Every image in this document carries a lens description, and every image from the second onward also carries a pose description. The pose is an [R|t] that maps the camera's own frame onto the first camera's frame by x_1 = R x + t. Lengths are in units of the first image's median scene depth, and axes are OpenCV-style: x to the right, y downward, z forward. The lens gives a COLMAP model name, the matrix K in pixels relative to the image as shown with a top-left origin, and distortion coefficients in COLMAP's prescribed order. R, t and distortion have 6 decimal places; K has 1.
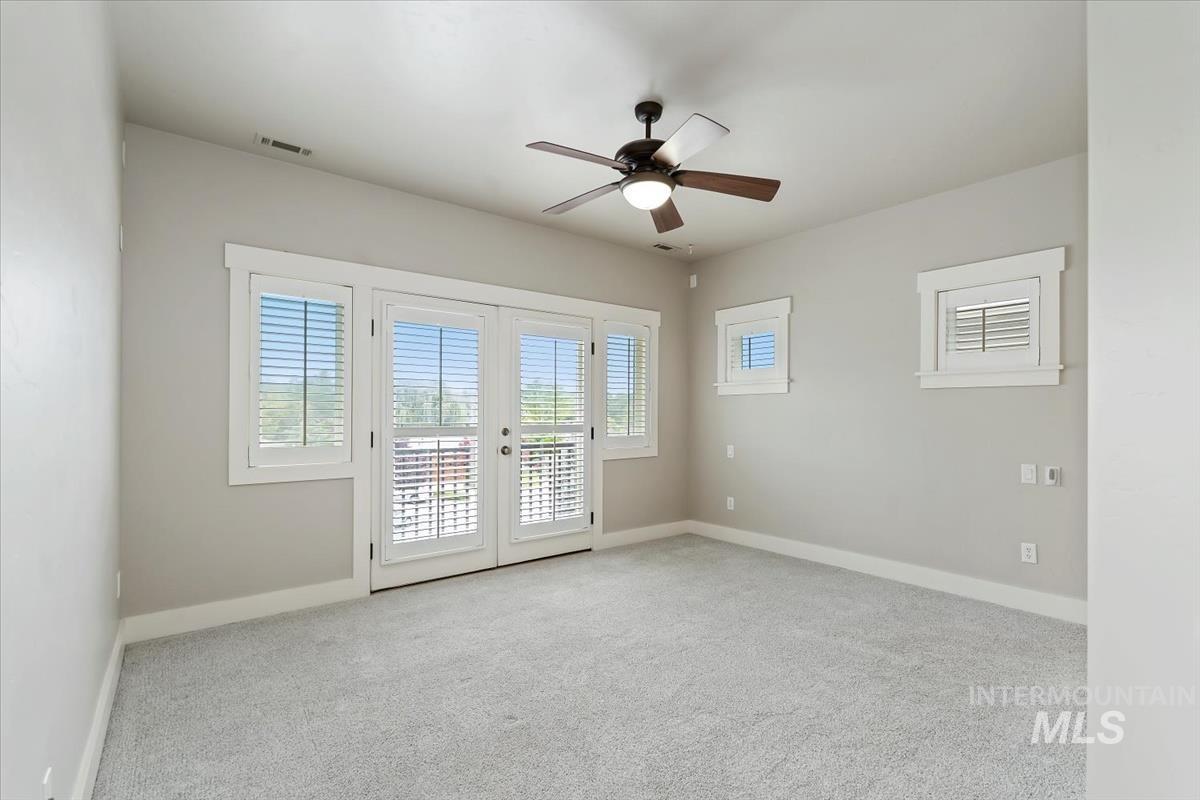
lens RADIAL K [[553.7, 0, 606.6], [0, 553.7, 414.3], [0, 0, 1]] dist [-0.000713, -0.000026]
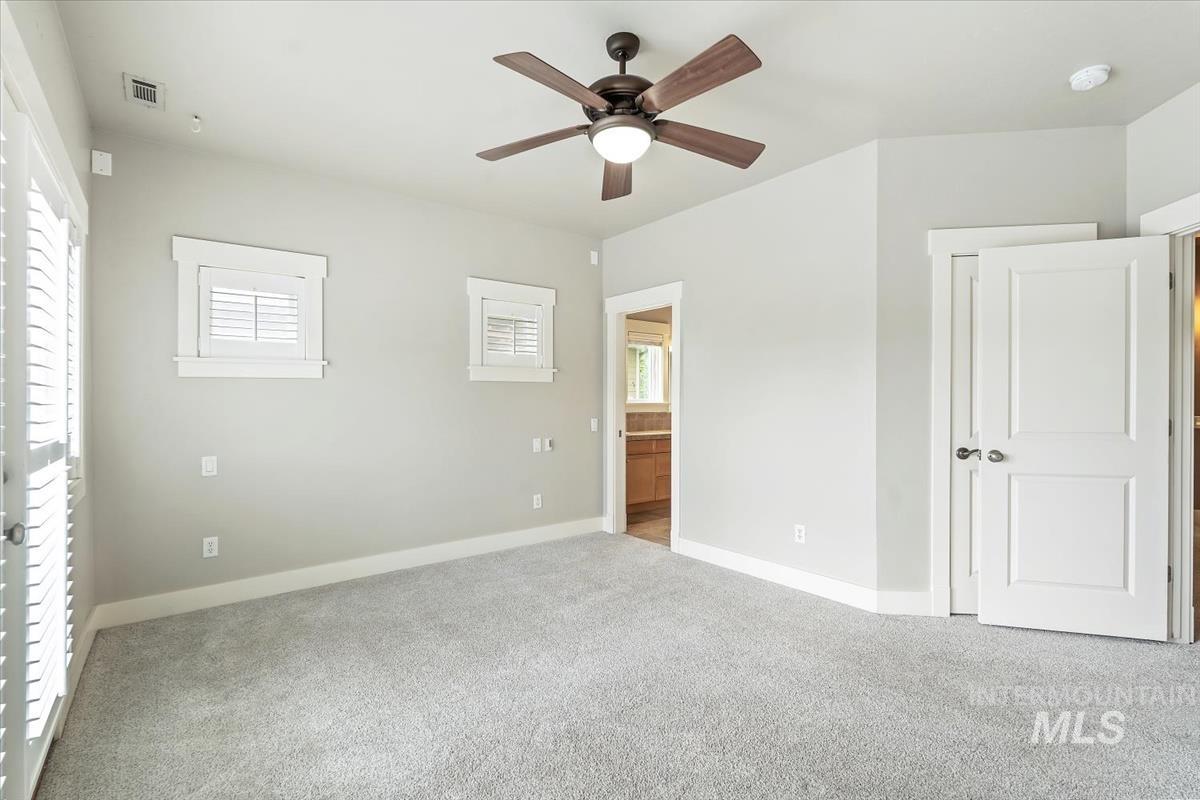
lens RADIAL K [[541.7, 0, 600.0], [0, 541.7, 400.0], [0, 0, 1]] dist [0.023530, -0.000061]
pose [[0.015752, 0.001931, 0.999874, -0.562631], [0.014144, 0.999898, -0.002154, -0.001387], [-0.999776, 0.014176, 0.015723, 0.758419]]
